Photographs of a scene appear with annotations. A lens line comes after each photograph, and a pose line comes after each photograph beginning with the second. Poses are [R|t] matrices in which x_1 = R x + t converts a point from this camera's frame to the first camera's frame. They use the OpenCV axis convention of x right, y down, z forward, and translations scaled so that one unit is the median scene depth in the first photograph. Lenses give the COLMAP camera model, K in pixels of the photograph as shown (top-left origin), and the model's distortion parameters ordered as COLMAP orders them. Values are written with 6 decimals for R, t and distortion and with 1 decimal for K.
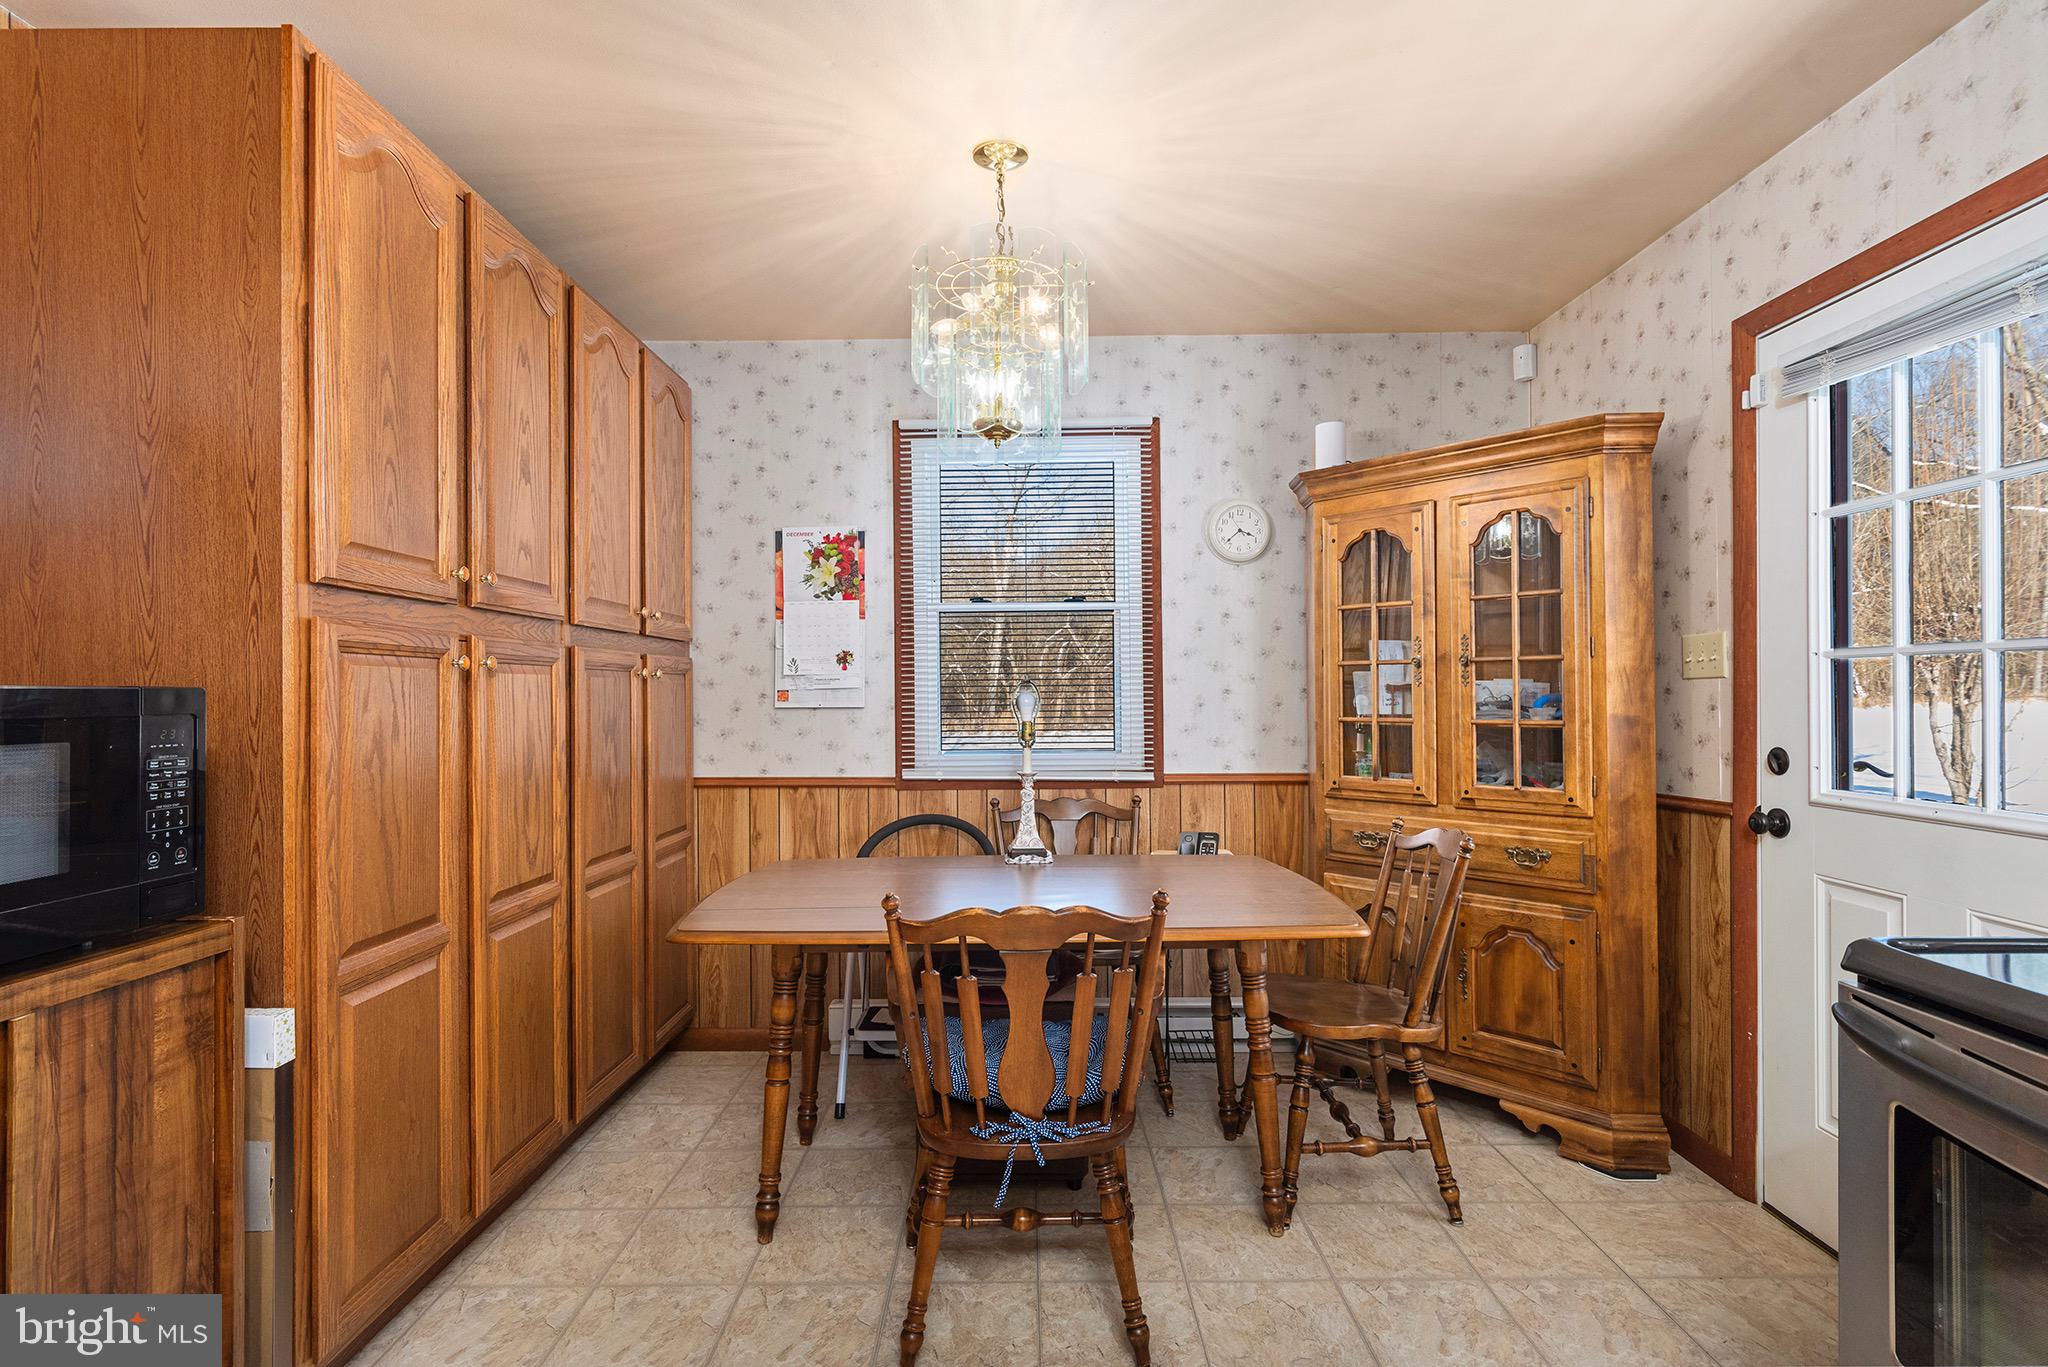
lens RADIAL K [[984.2, 0, 1036.8], [0, 984.2, 688.8], [0, 0, 1]] dist [0.002227, 0.000180]
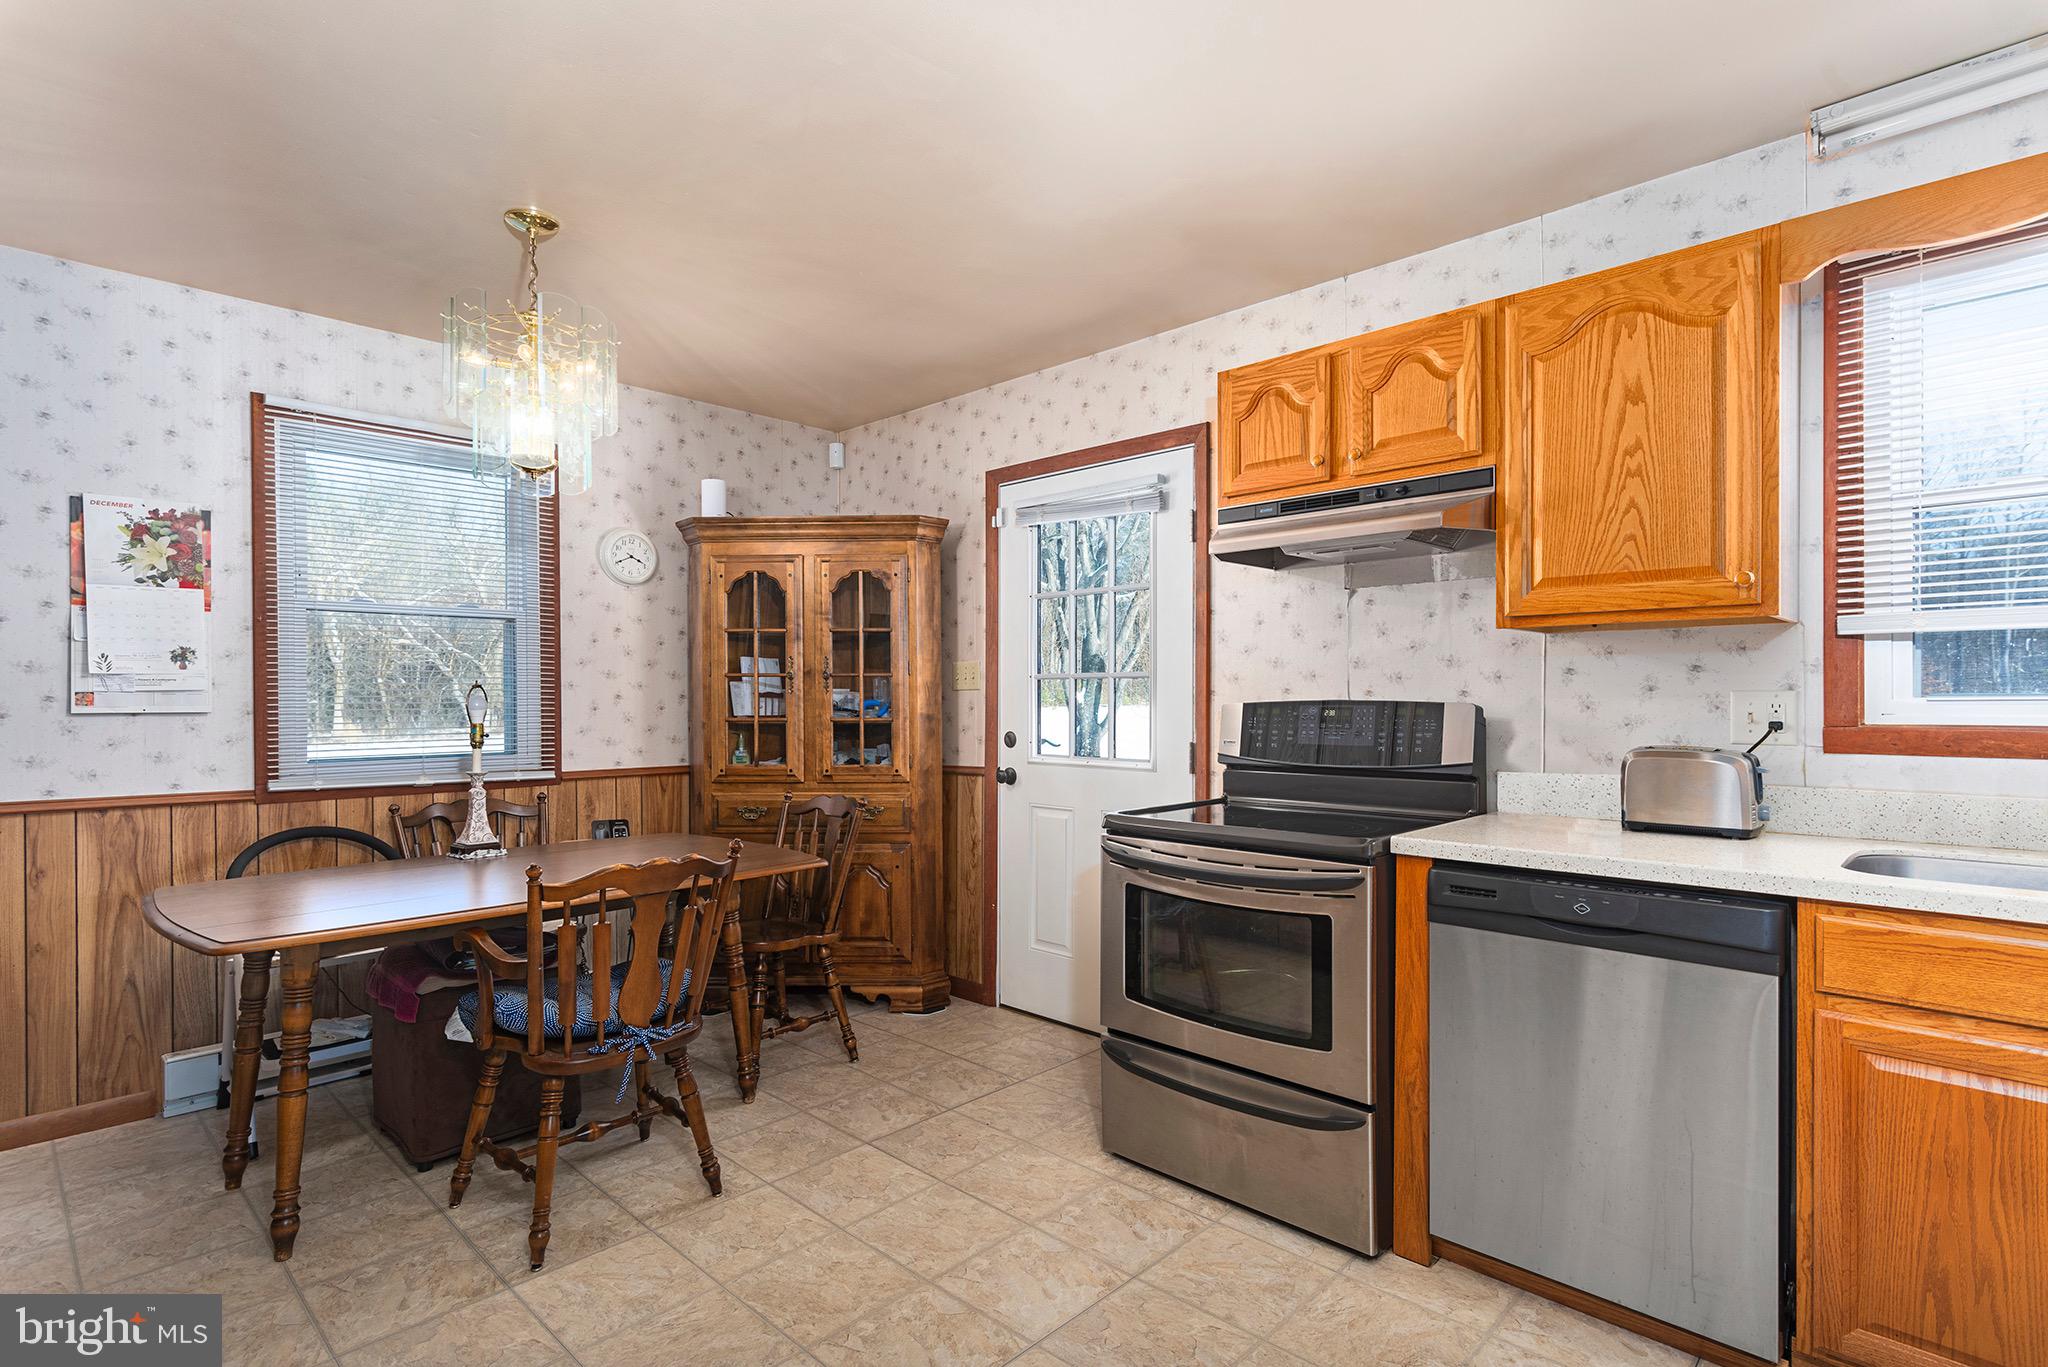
lens RADIAL K [[984.2, 0, 1021.4], [0, 984.2, 697.6], [0, 0, 1]] dist [0.002227, 0.000180]
pose [[0.697539, 0.005230, 0.716528, -0.362265], [-0.006196, 0.999980, -0.001267, 0.002691], [-0.716520, -0.003556, 0.697557, -0.155626]]
